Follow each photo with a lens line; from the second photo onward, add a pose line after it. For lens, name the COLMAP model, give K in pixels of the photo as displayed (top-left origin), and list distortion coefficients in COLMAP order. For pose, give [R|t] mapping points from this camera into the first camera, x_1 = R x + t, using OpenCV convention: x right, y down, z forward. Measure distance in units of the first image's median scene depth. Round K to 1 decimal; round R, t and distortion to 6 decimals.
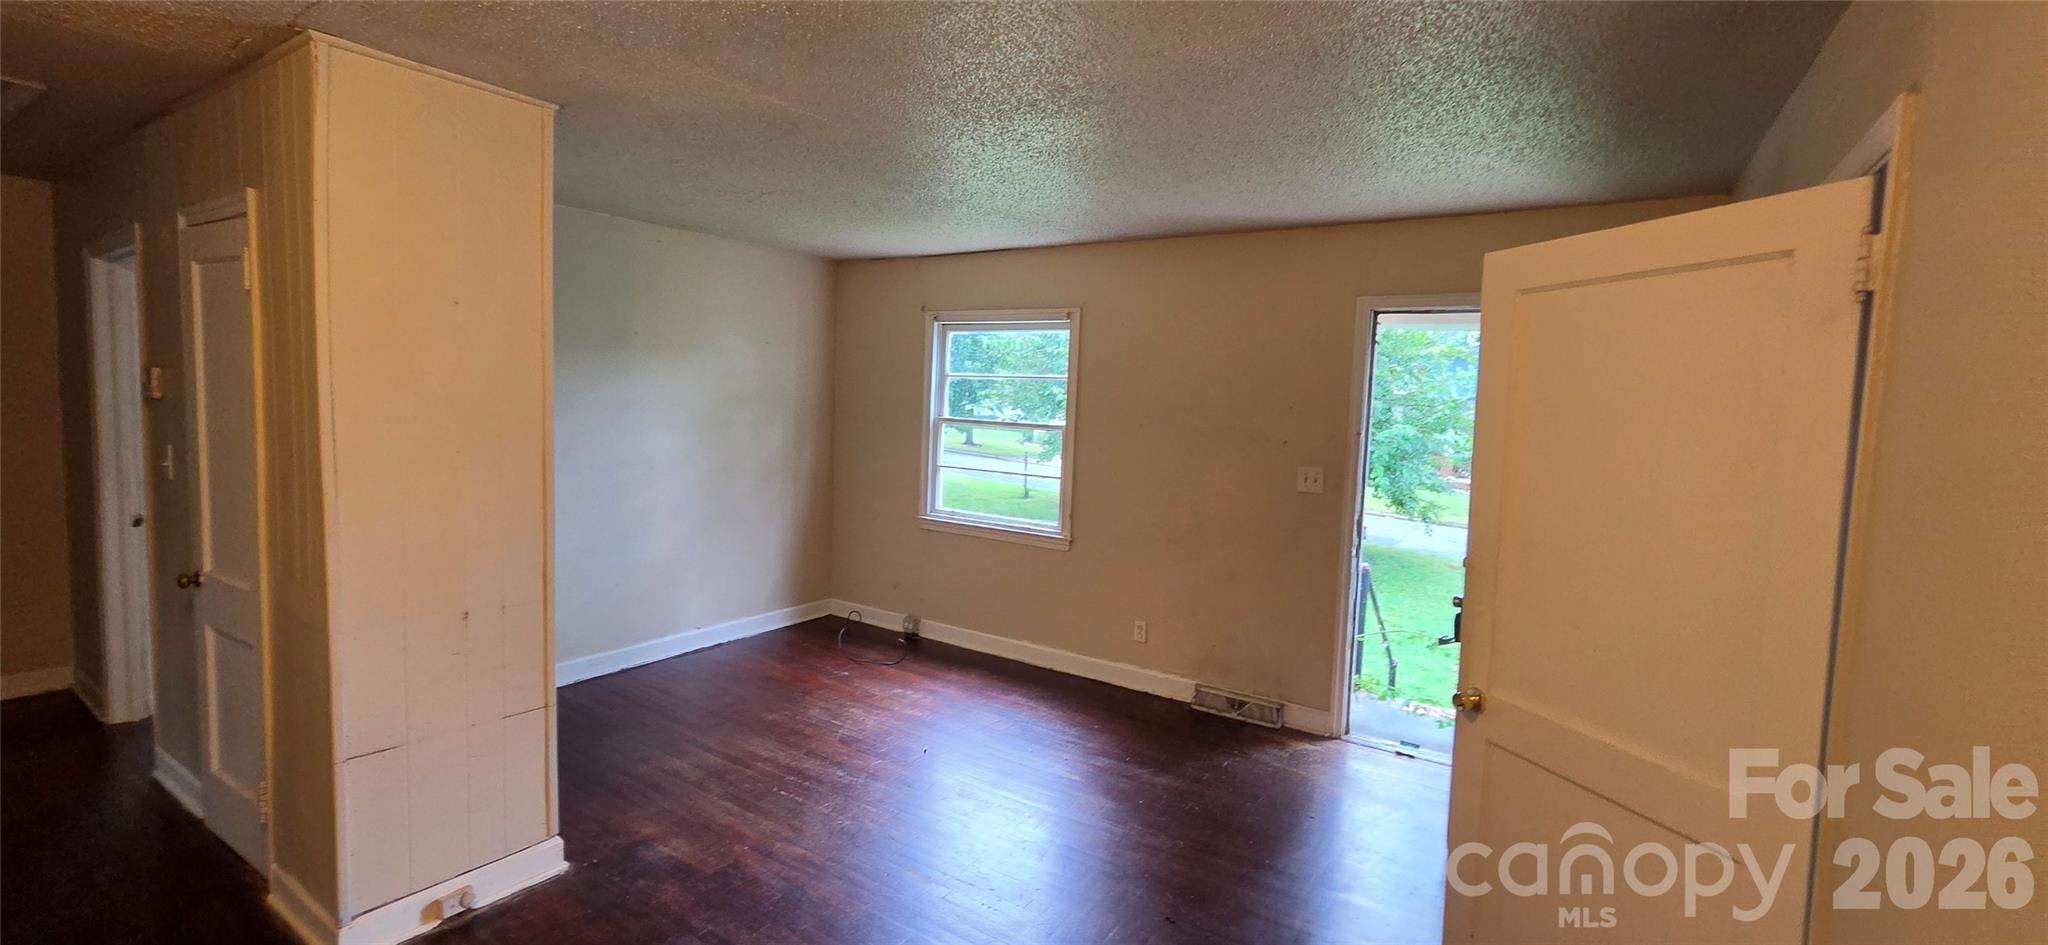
lens RADIAL K [[842.4, 0, 1027.8], [0, 842.4, 466.0], [0, 0, 1]] dist [-0.000300, 0.000033]
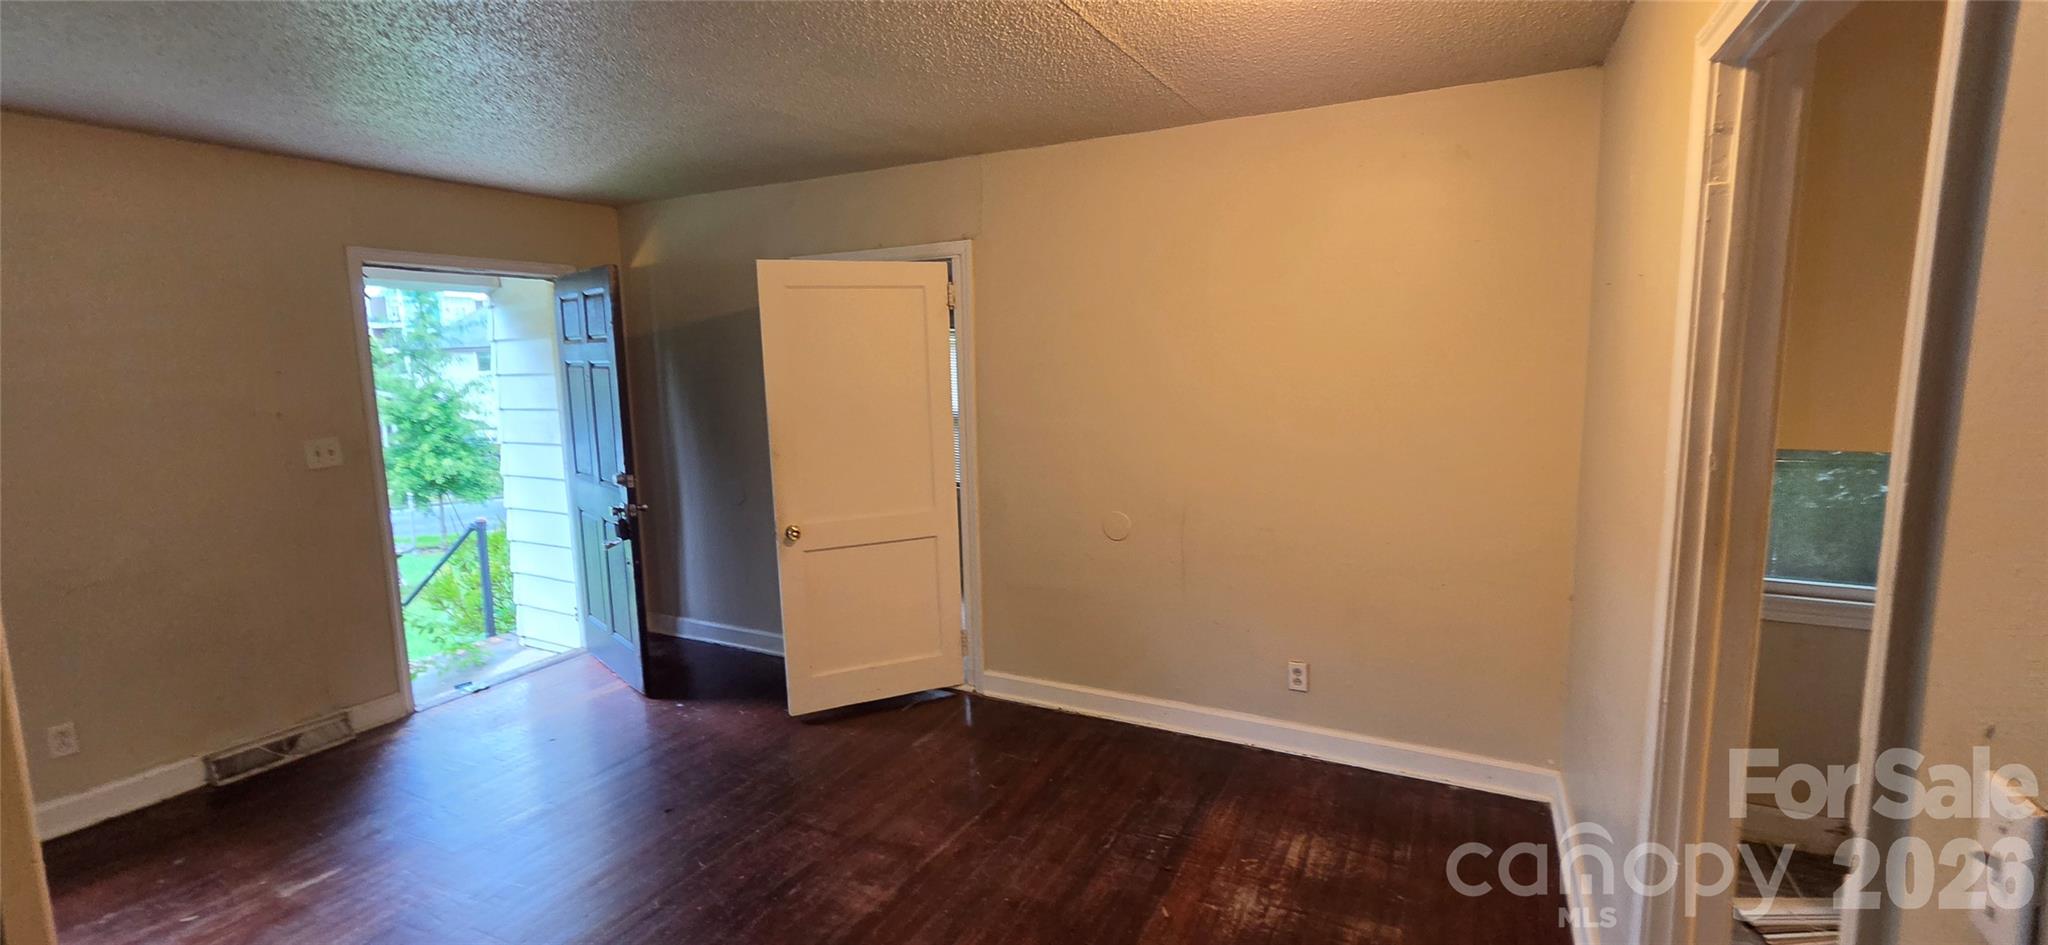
lens RADIAL K [[842.4, 0, 1023.5], [0, 842.4, 467.6], [0, 0, 1]] dist [-0.000300, 0.000033]
pose [[-0.100313, -0.163917, 0.981361, -0.596322], [0.098424, 0.979863, 0.173727, -0.049214], [-0.990076, 0.114017, -0.082160, 0.355746]]
